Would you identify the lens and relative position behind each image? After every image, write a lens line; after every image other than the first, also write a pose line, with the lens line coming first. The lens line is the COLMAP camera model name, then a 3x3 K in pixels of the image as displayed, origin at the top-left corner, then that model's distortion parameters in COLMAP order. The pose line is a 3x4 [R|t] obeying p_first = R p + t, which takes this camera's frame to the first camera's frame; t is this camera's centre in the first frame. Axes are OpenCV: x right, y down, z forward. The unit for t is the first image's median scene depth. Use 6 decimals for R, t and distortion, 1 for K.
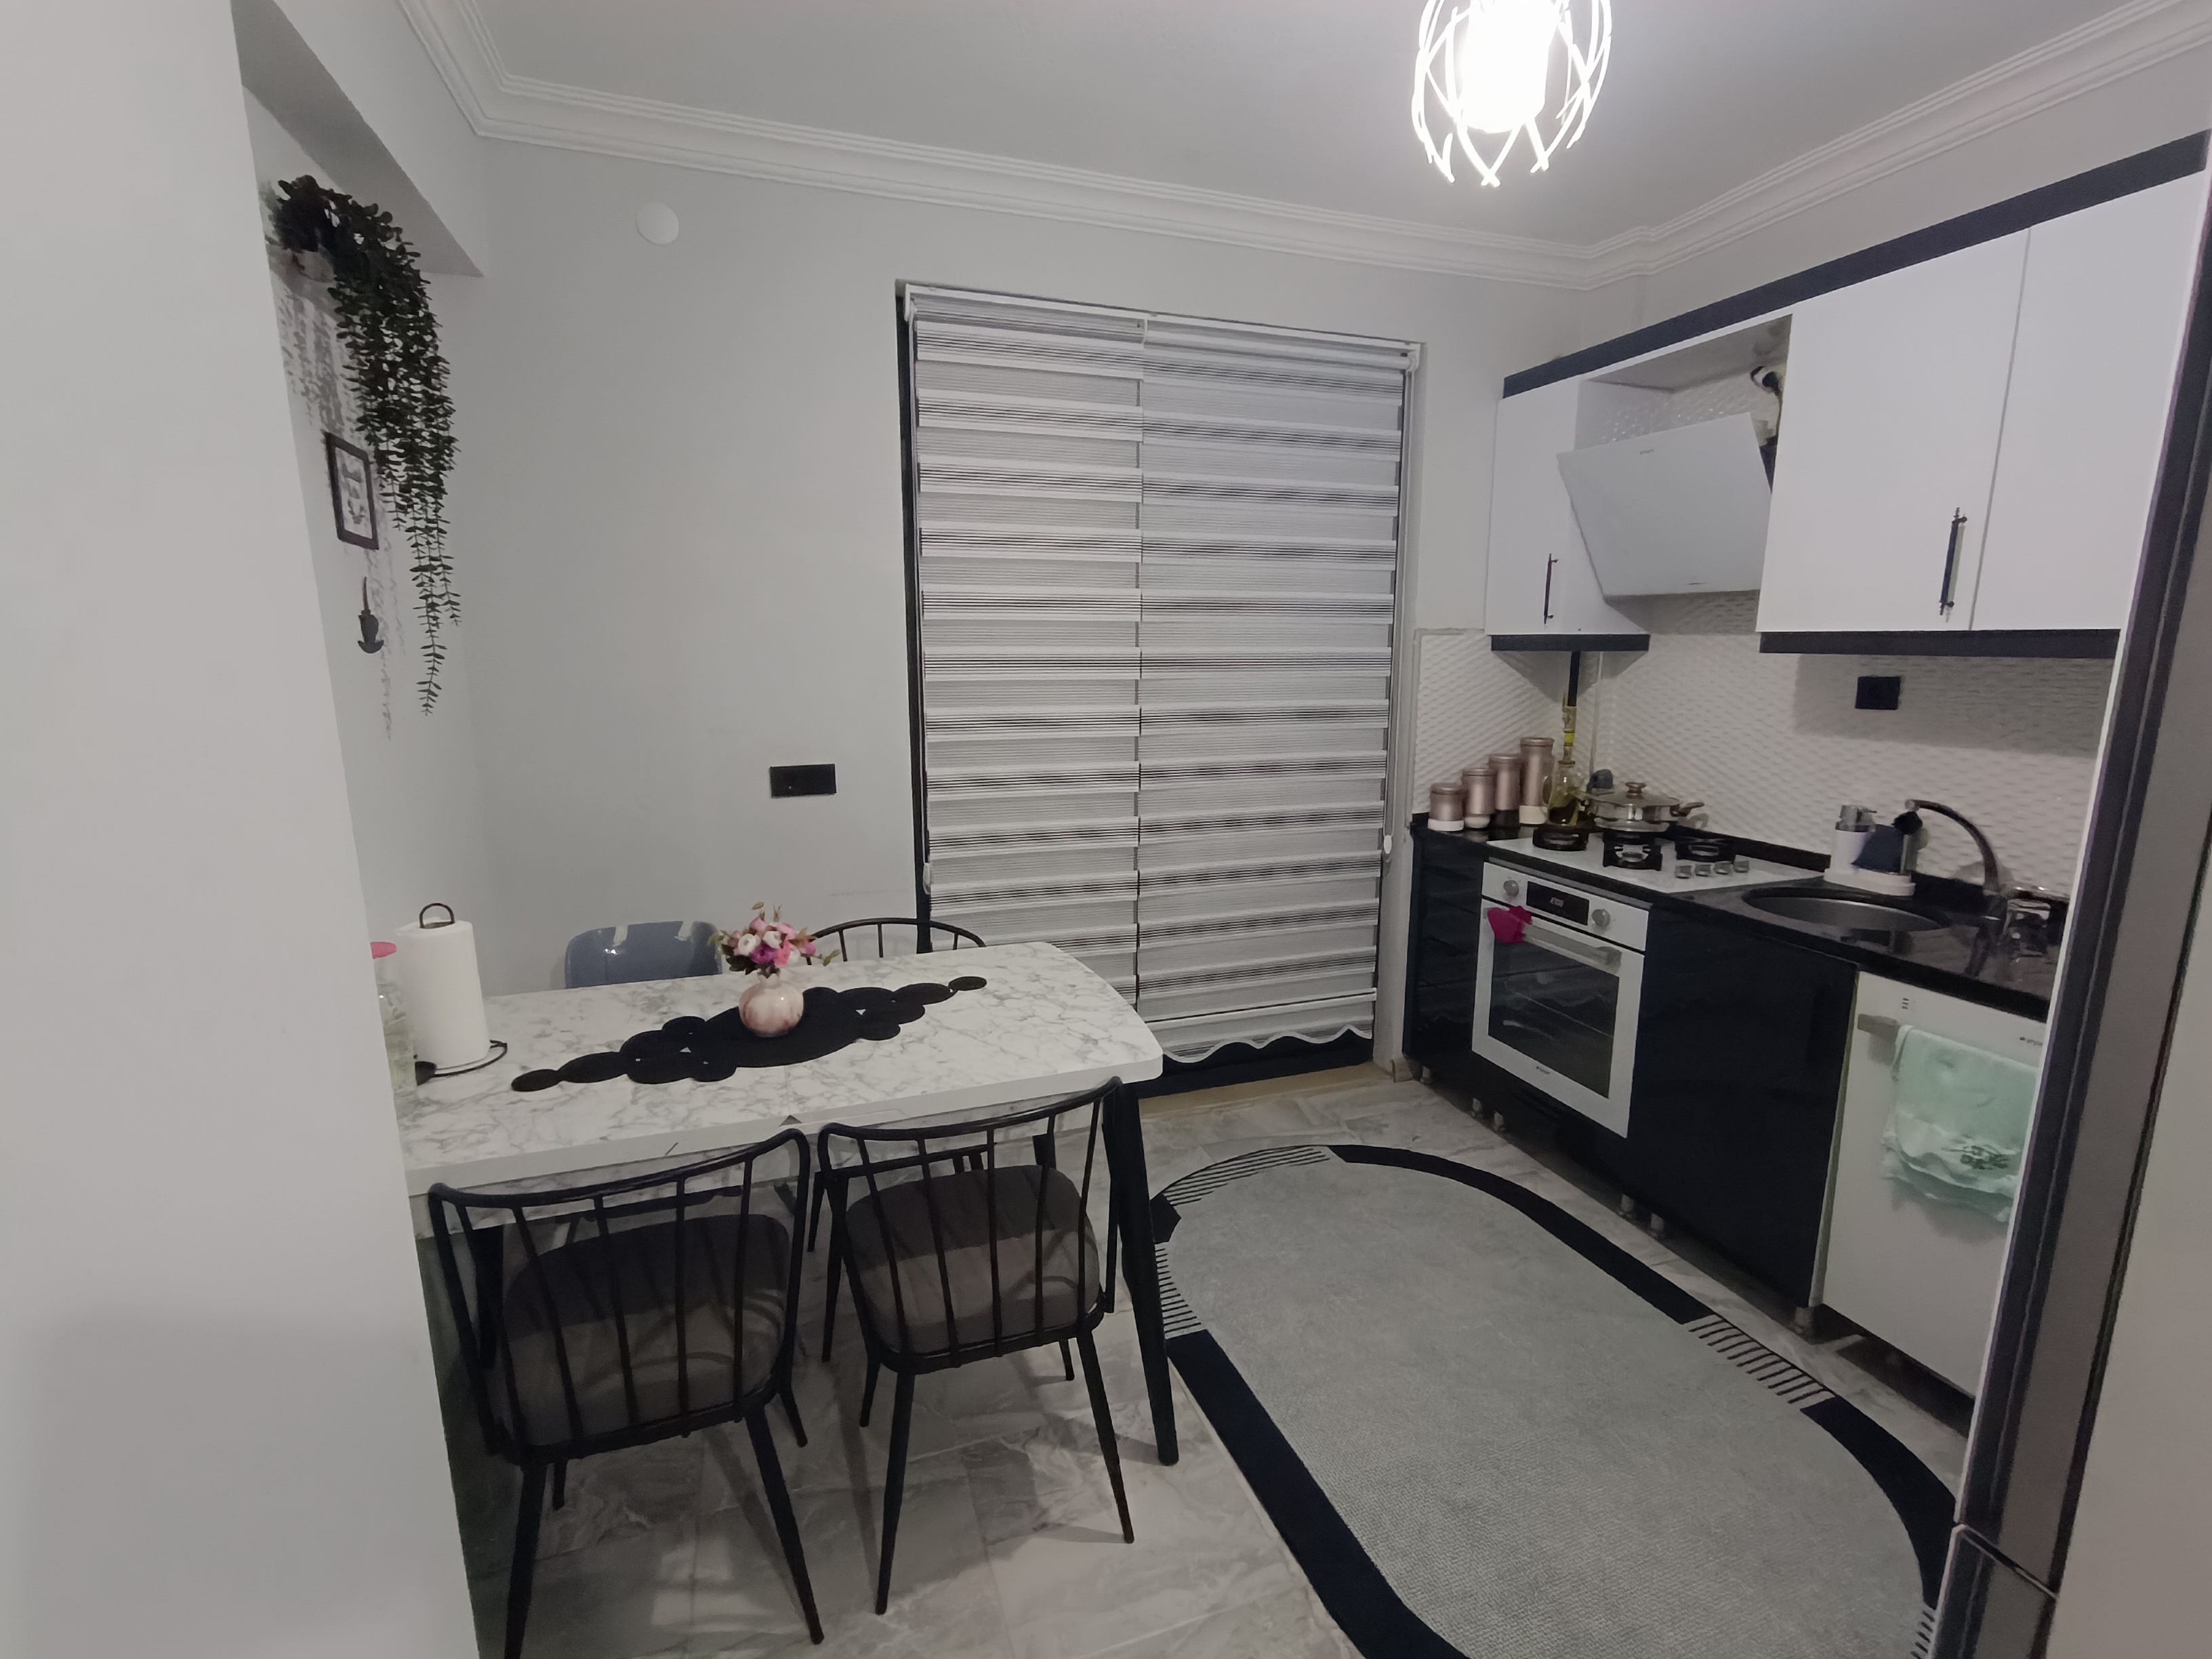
lens RADIAL K [[1011.8, 0, 1101.1], [0, 1011.8, 832.9], [0, 0, 1]] dist [0.001860, -0.000011]
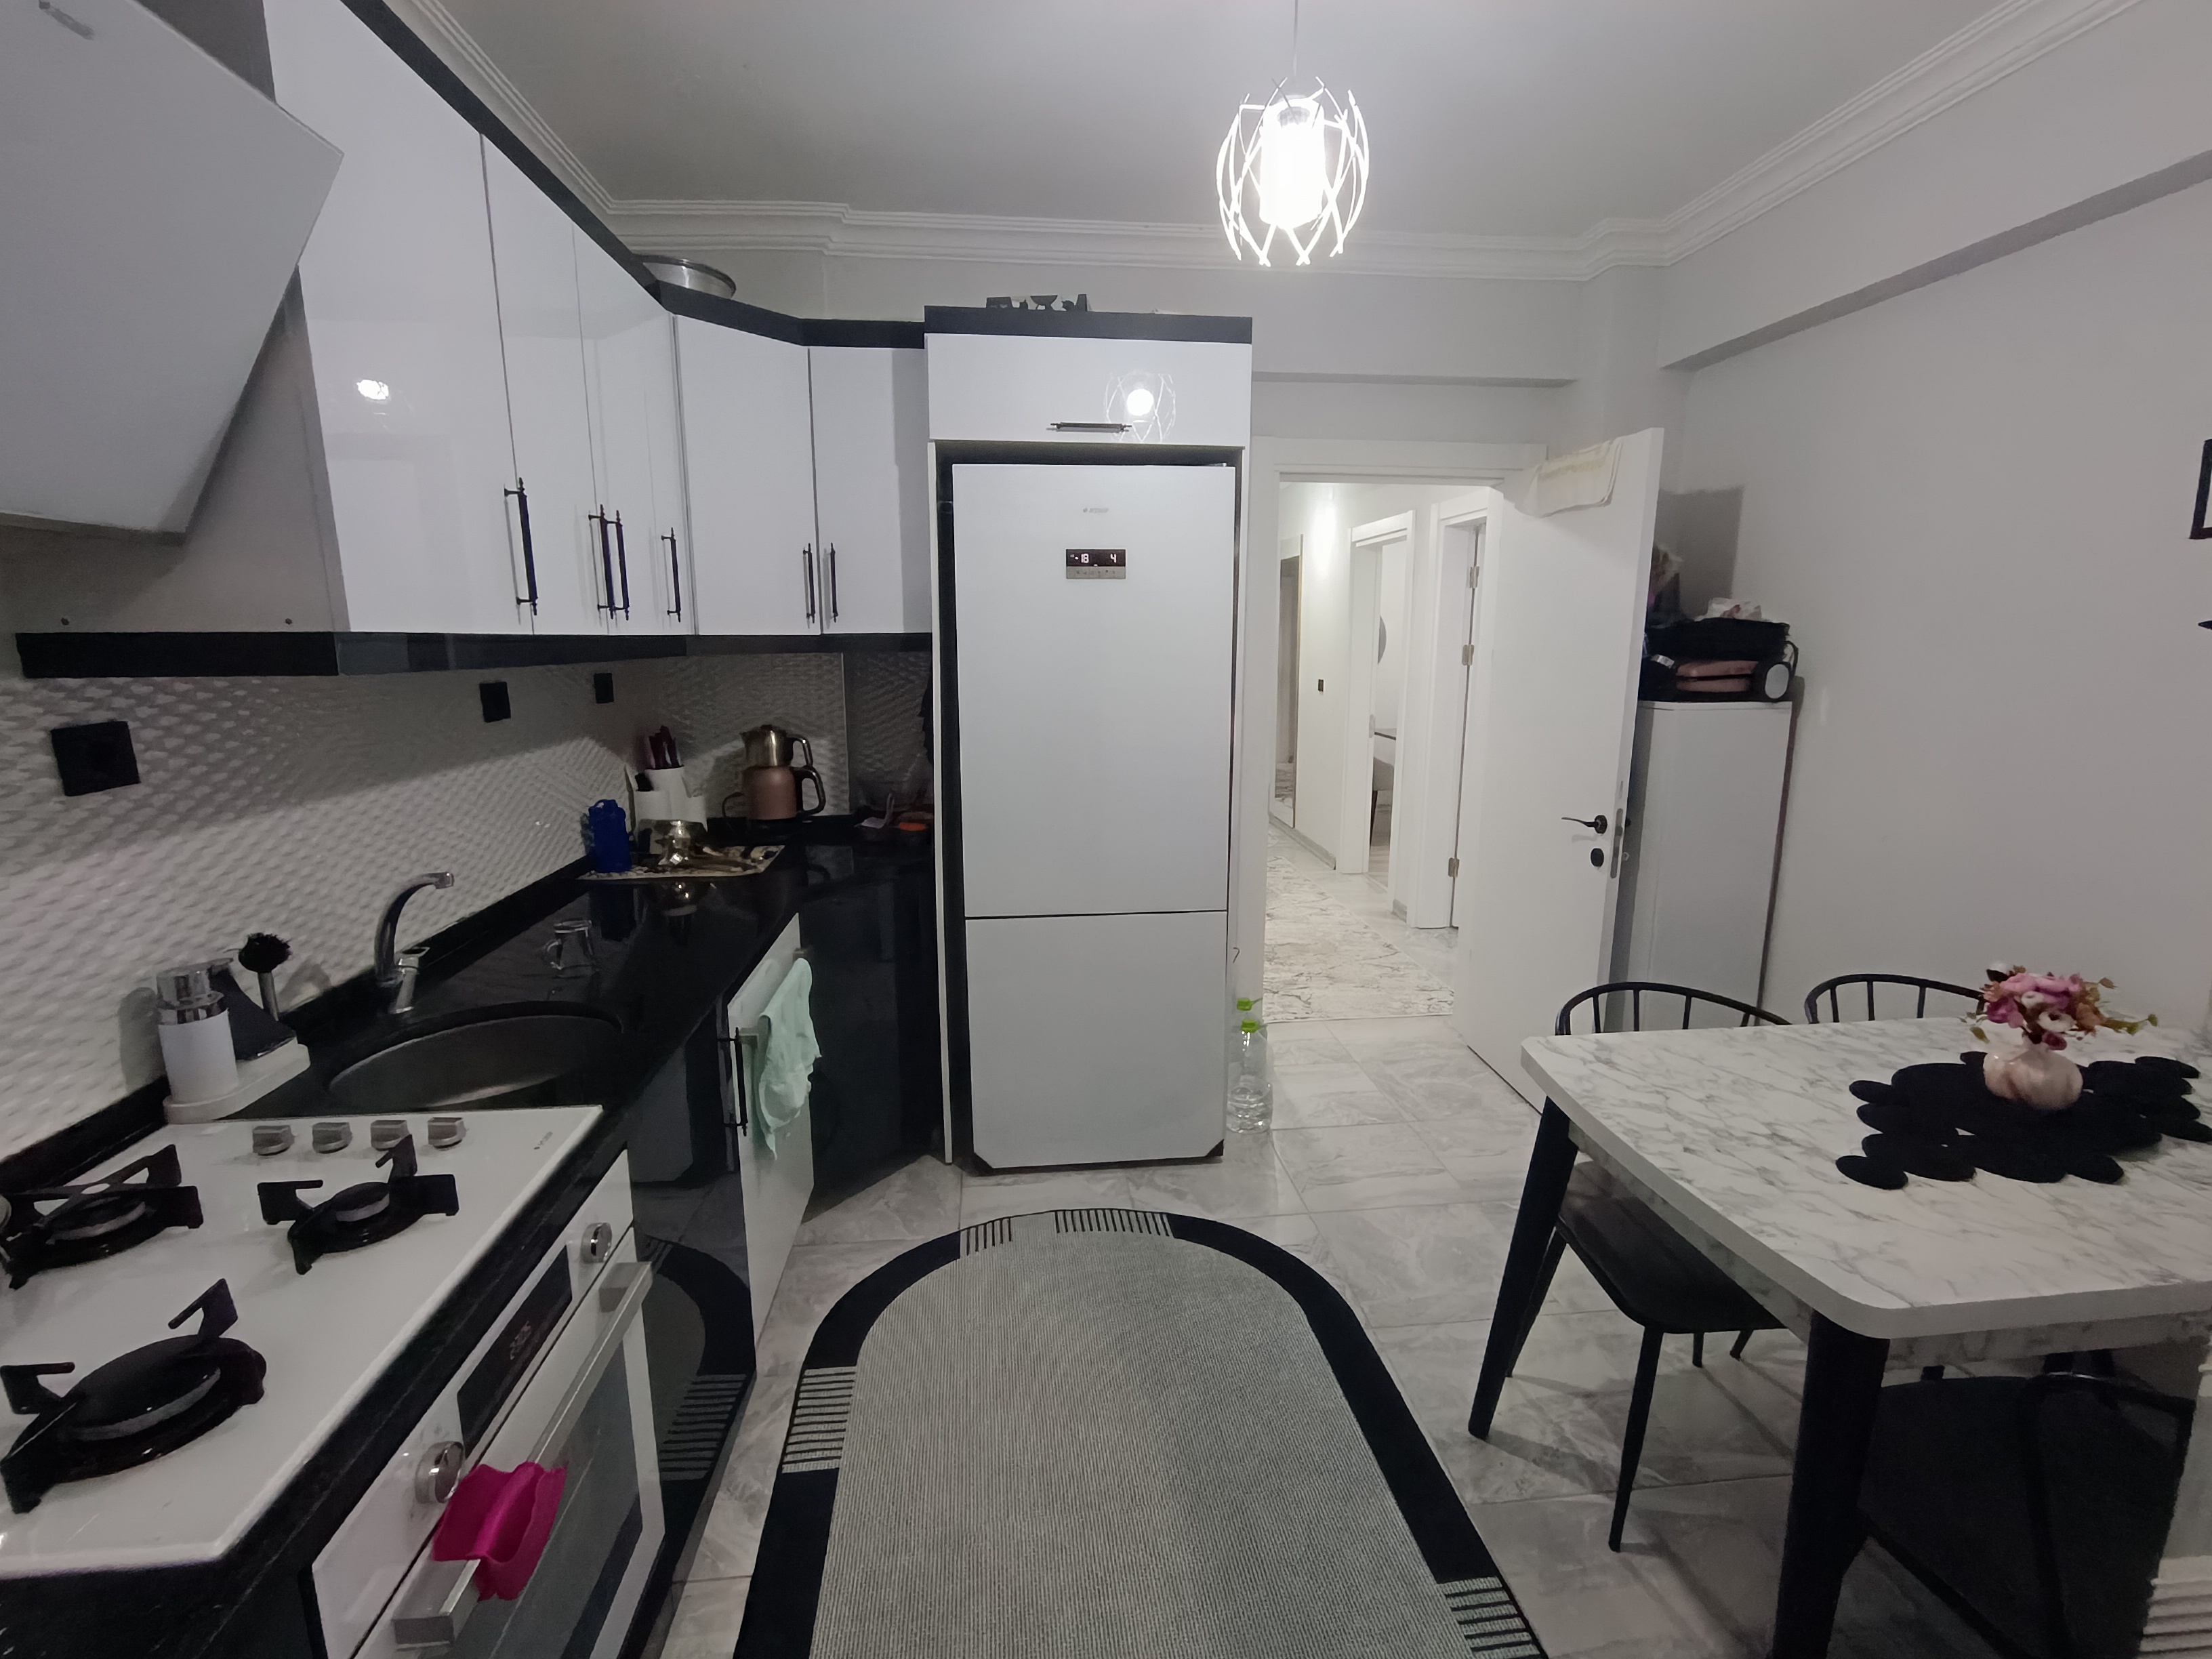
lens RADIAL K [[1011.8, 0, 1108.8], [0, 1011.8, 841.3], [0, 0, 1]] dist [0.001860, -0.000011]
pose [[-0.975756, -0.036798, 0.215744, 0.218427], [0.047580, 0.926521, 0.373223, -0.321848], [-0.213625, 0.374440, -0.902308, 1.669262]]
